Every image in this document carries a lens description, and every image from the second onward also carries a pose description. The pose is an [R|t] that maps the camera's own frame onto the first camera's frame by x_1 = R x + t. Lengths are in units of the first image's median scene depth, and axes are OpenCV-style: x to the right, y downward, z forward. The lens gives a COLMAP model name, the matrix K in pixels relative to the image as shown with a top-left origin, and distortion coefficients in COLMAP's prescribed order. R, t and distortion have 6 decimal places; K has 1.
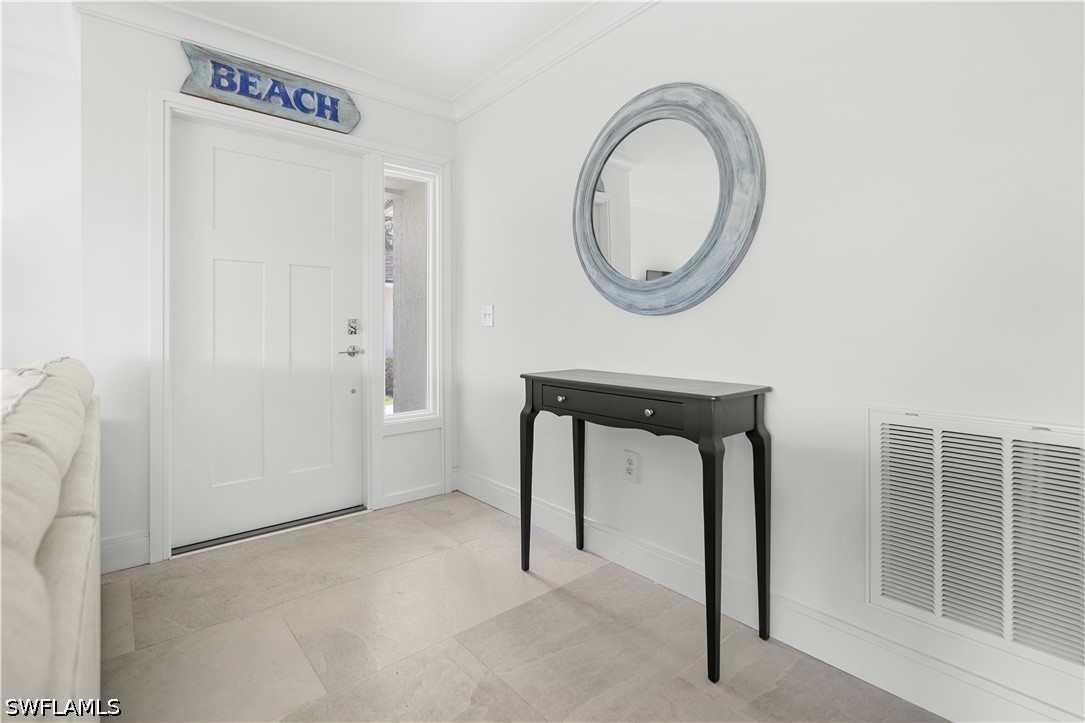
lens RADIAL K [[499.4, 0, 533.7], [0, 499.4, 326.8], [0, 0, 1]] dist [-0.010427, 0.004126]
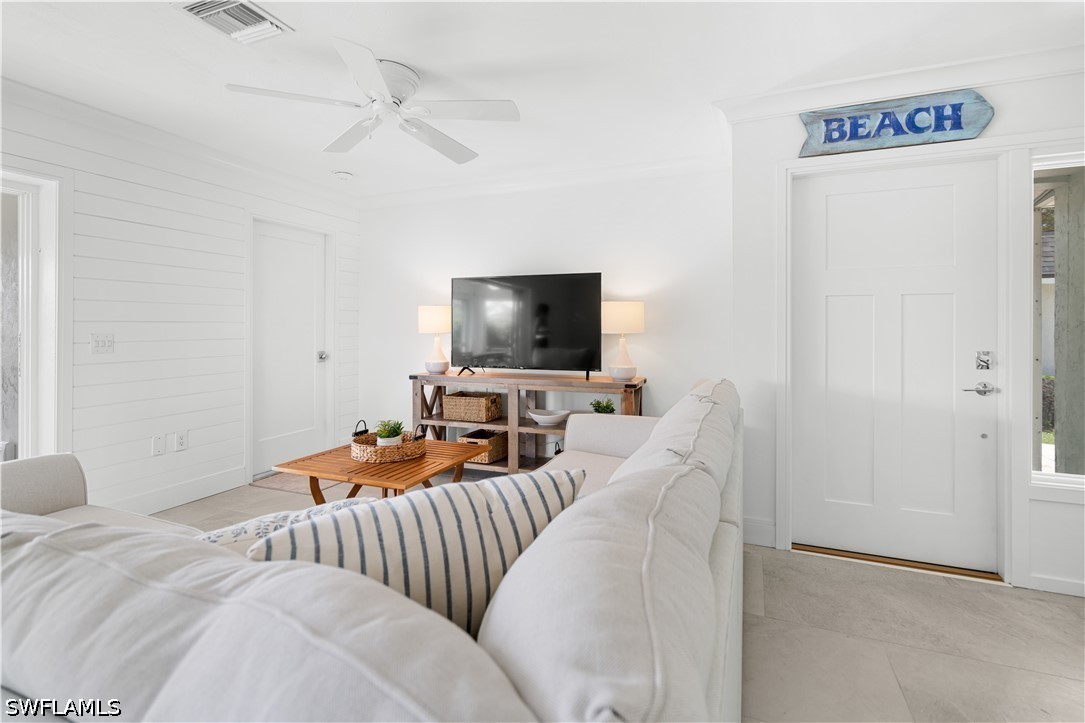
lens RADIAL K [[499.4, 0, 551.0], [0, 499.4, 325.9], [0, 0, 1]] dist [-0.010427, 0.004126]
pose [[0.462855, 0.001467, -0.886433, 0.059023], [0.000086, 0.999999, 0.001700, -0.073721], [0.886434, -0.000863, 0.462854, -0.061810]]
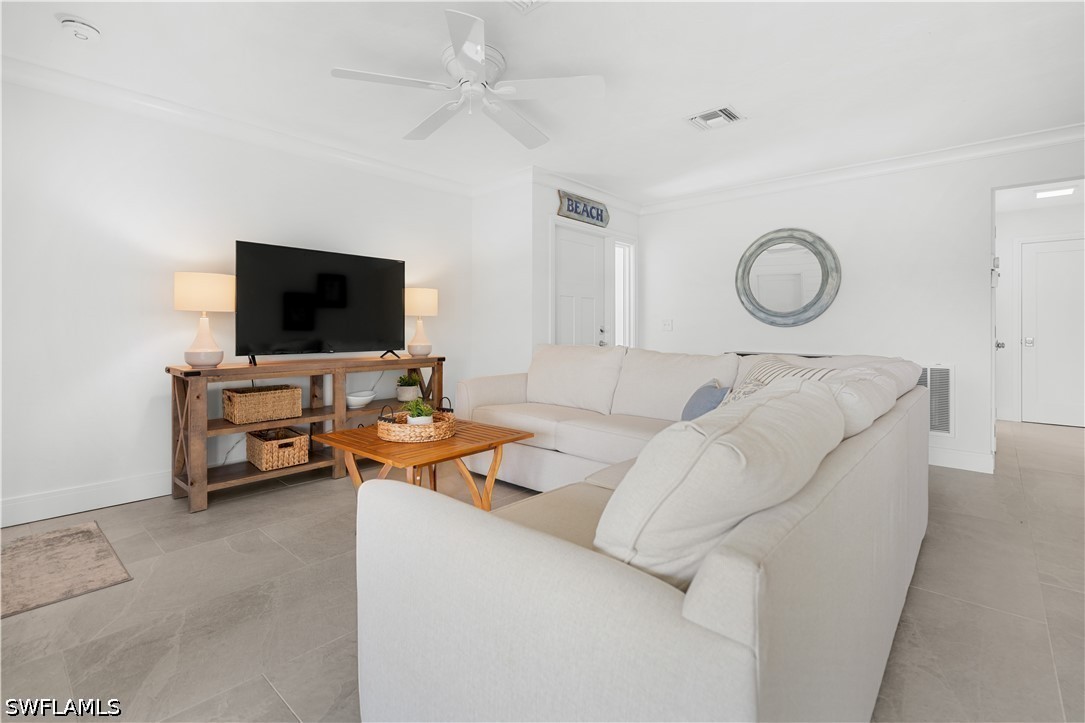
lens RADIAL K [[499.4, 0, 526.8], [0, 499.4, 326.3], [0, 0, 1]] dist [-0.010427, 0.004126]
pose [[0.992960, 0.007577, 0.118204, -1.040540], [-0.007143, 0.999966, -0.004095, -0.007111], [-0.118231, 0.003221, 0.992981, -0.976426]]
